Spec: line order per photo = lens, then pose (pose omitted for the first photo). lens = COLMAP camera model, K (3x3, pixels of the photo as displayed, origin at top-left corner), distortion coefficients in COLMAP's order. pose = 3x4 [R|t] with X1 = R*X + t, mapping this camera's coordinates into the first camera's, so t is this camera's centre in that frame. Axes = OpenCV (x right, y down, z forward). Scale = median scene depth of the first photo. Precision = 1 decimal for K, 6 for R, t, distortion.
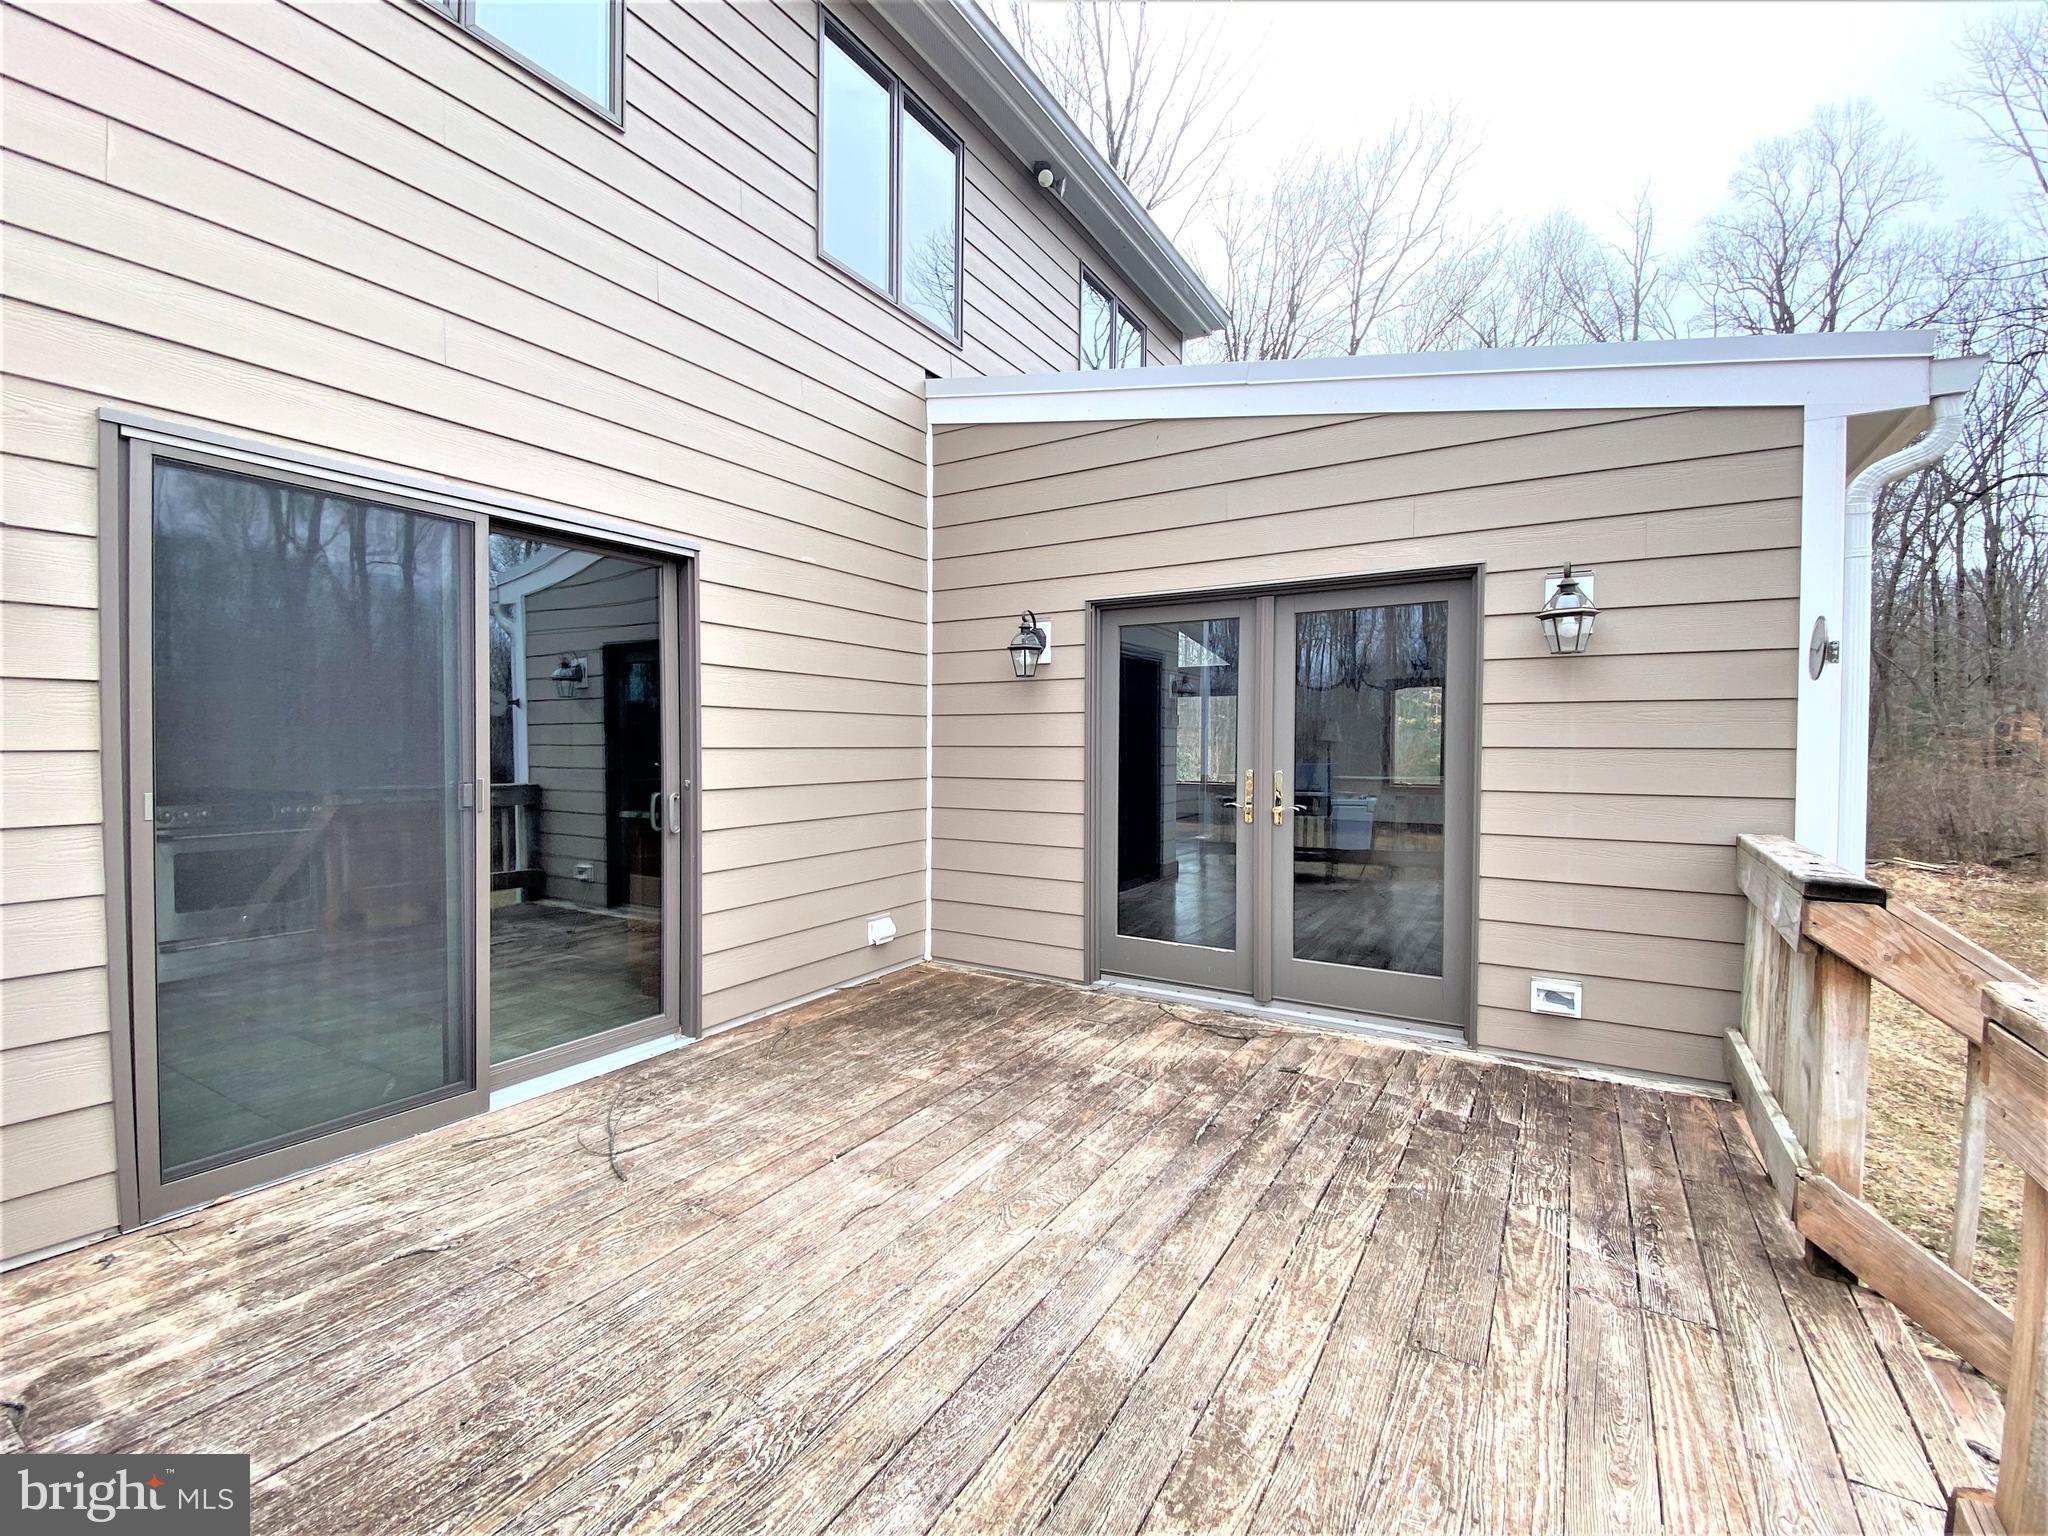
lens RADIAL K [[910.2, 0, 1014.5], [0, 910.2, 764.9], [0, 0, 1]] dist [-0.028772, -0.001396]
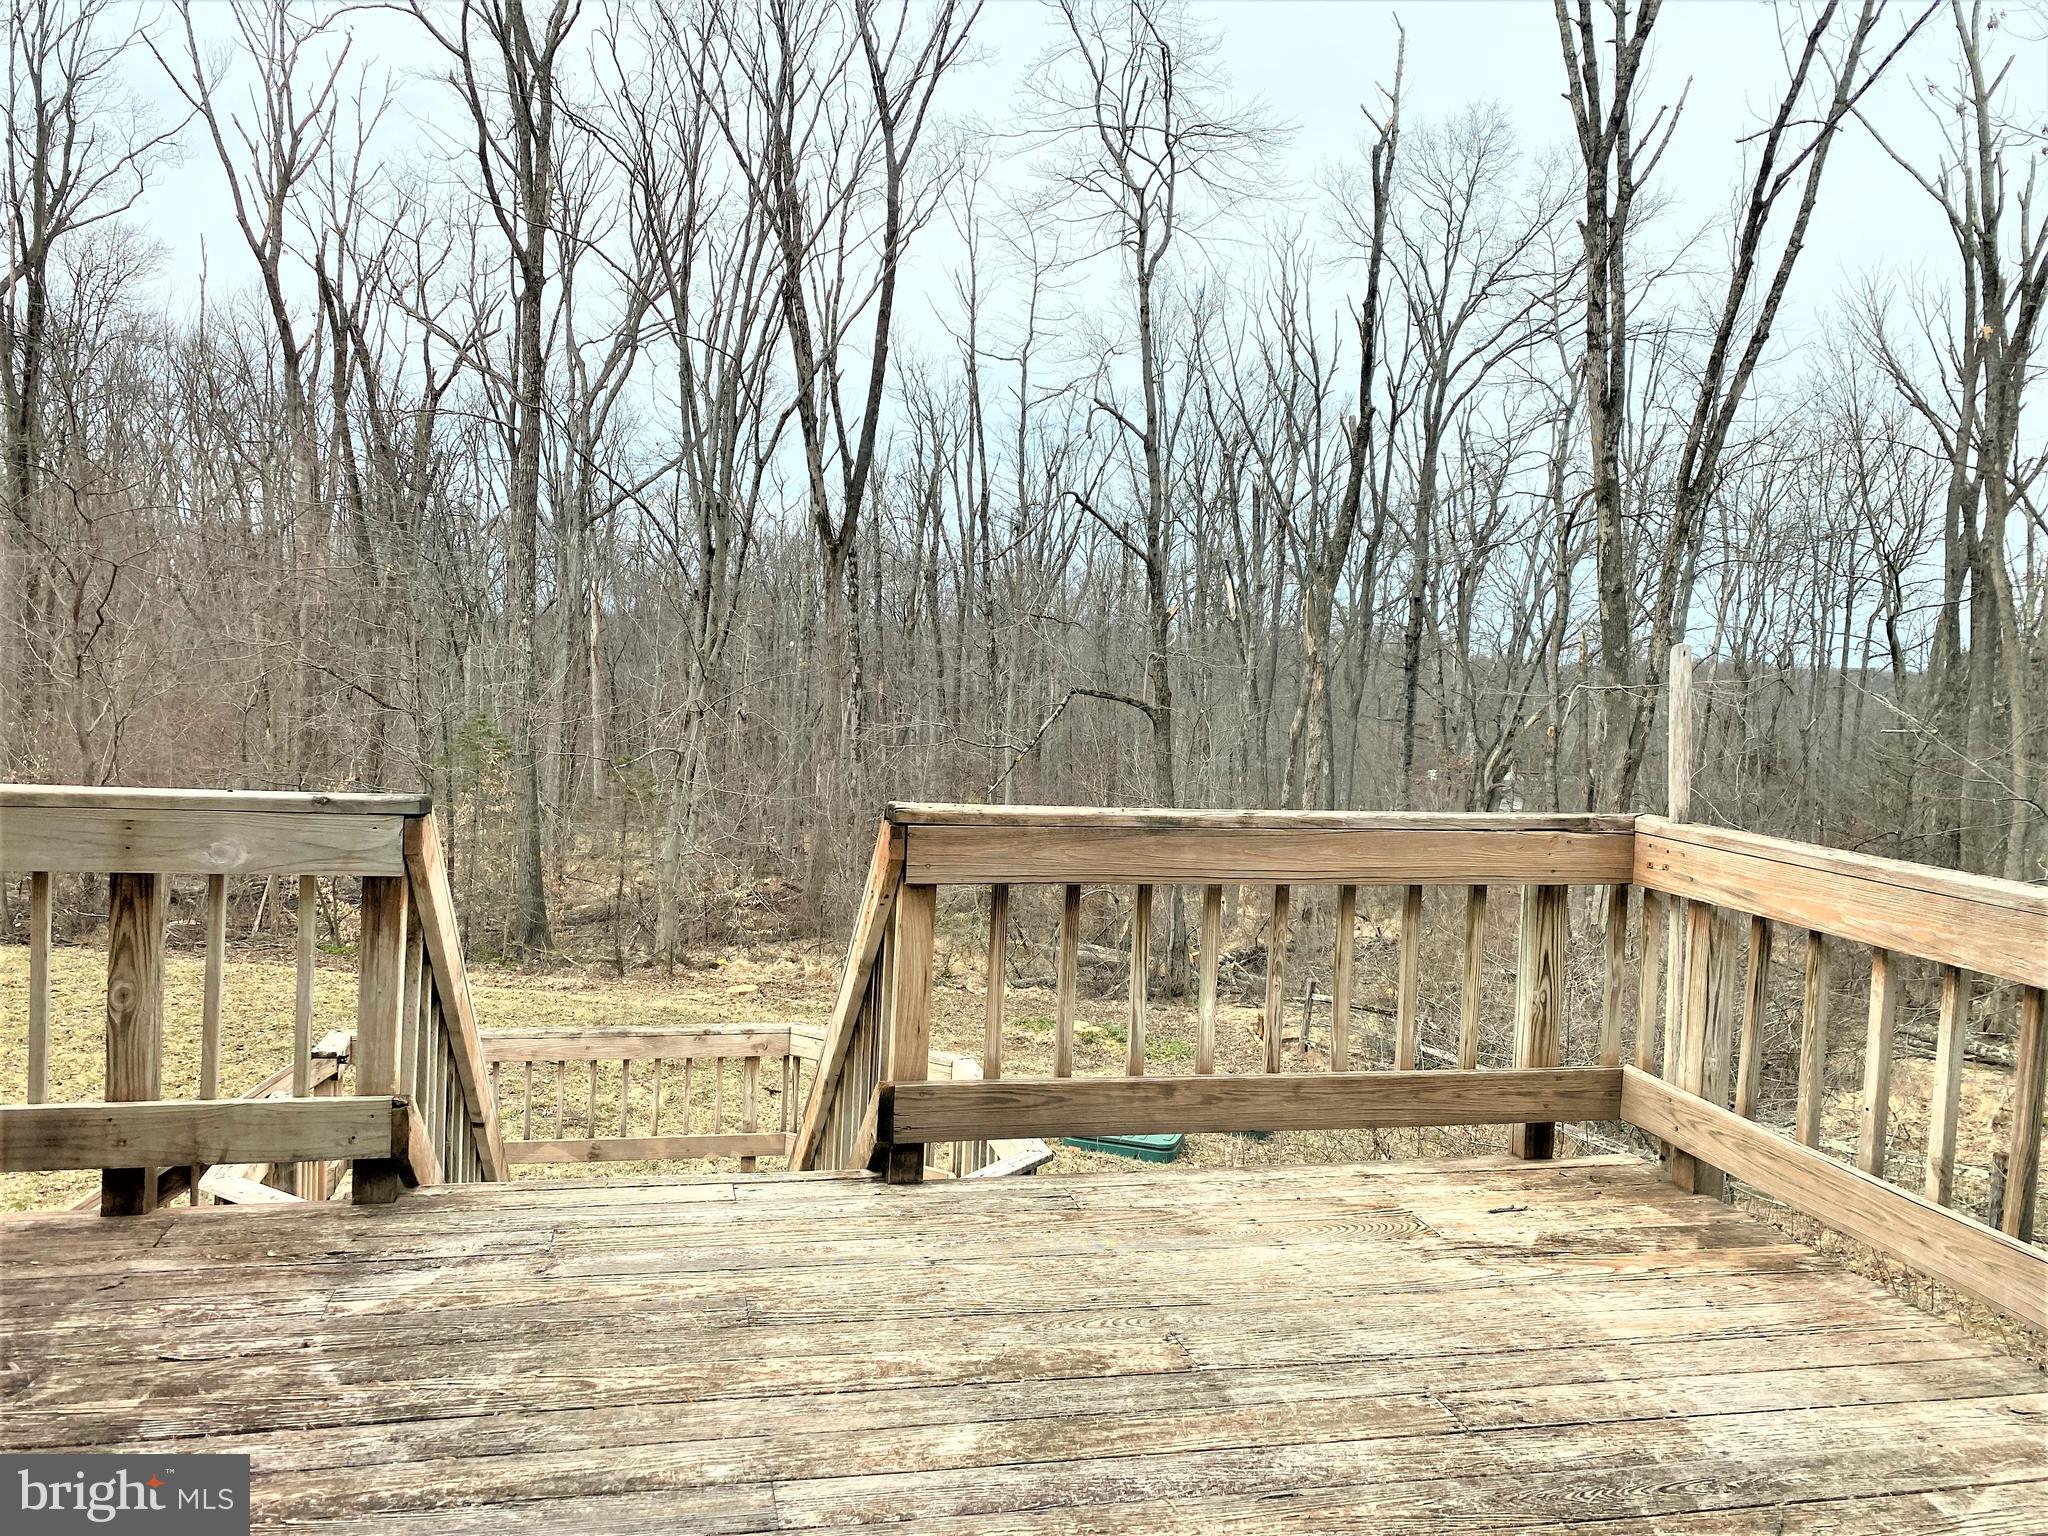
lens RADIAL K [[1559.2, 0, 1015.3], [0, 1559.2, 768.0], [0, 0, 1]] dist [0.041570, -0.038889]
pose [[-0.701189, -0.085352, 0.707848, -0.697345], [-0.032441, 0.995600, 0.087914, -0.068981], [-0.712237, 0.038681, -0.700873, 1.549498]]
